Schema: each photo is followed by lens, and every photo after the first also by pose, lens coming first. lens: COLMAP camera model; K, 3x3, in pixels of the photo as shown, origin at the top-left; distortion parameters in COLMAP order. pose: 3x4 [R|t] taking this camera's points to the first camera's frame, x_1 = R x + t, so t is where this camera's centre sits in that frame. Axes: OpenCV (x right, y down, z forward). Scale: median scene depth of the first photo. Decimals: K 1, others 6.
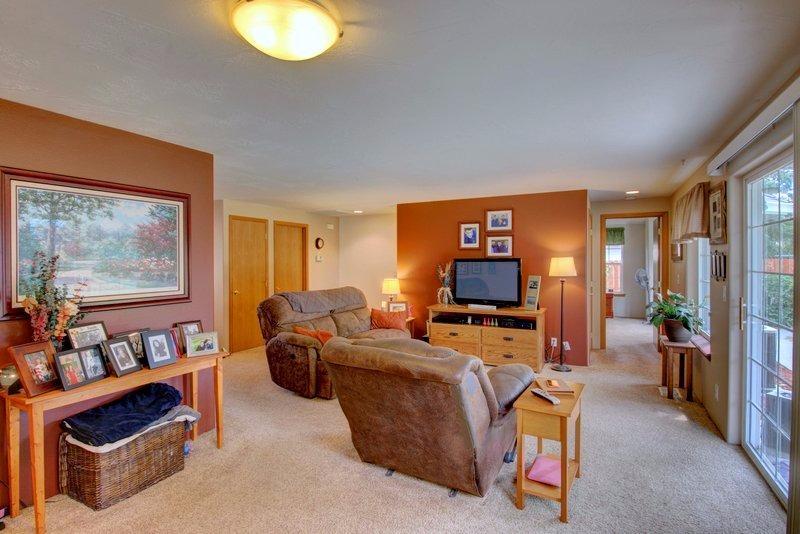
lens RADIAL K [[409.9, 0, 401.7], [0, 409.9, 262.8], [0, 0, 1]] dist [-0.017117, -0.001021]
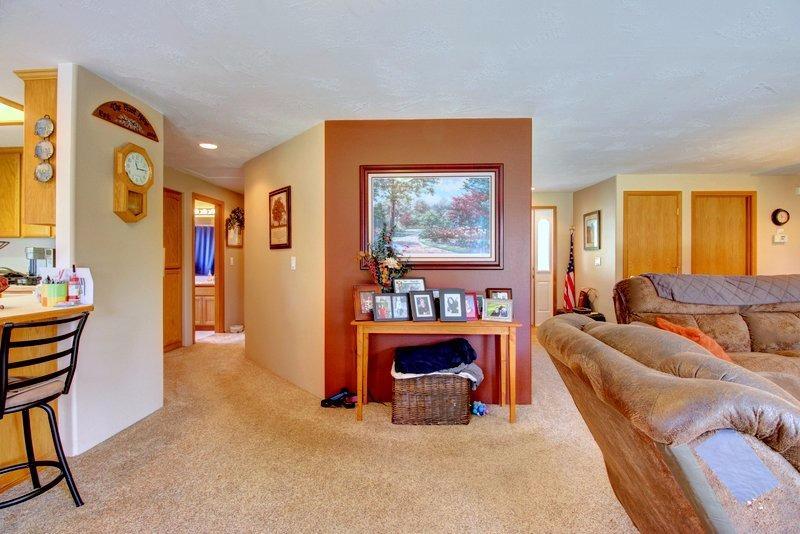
lens RADIAL K [[371.8, 0, 402.9], [0, 371.8, 264.0], [0, 0, 1]] dist [-0.012585, -0.001108]
pose [[0.409370, 0.010840, -0.912304, 0.272036], [-0.012620, 0.999901, 0.006218, 0.096170], [0.912281, 0.008967, 0.409466, 0.479311]]
